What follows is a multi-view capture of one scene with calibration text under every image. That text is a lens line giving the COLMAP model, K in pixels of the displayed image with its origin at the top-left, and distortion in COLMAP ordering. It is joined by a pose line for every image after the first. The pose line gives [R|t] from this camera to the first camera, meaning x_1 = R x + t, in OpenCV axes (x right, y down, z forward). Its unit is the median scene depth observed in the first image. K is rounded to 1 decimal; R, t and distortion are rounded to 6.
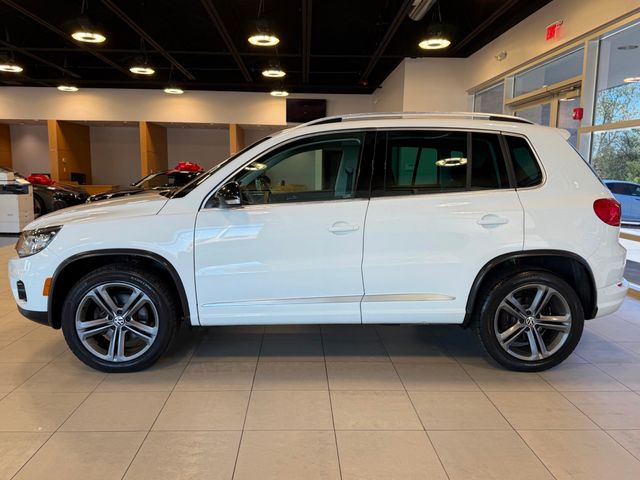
lens RADIAL K [[524.0, 0, 320.8], [0, 524.0, 258.0], [0, 0, 1]] dist [0.004990, -0.002009]
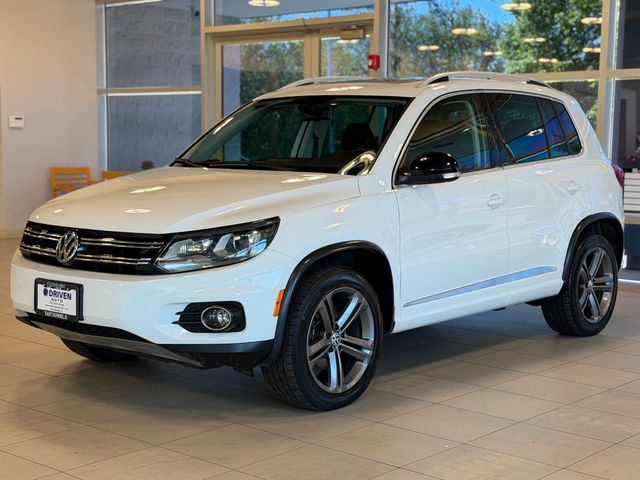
lens RADIAL K [[1043.0, 0, 317.9], [0, 1043.0, 301.2], [0, 0, 1]] dist [0.123124, 0.009123]
pose [[0.682667, -0.117531, 0.721215, -1.417110], [0.119282, 0.991665, 0.048697, -0.009749], [-0.720928, 0.052784, 0.690997, -0.021540]]
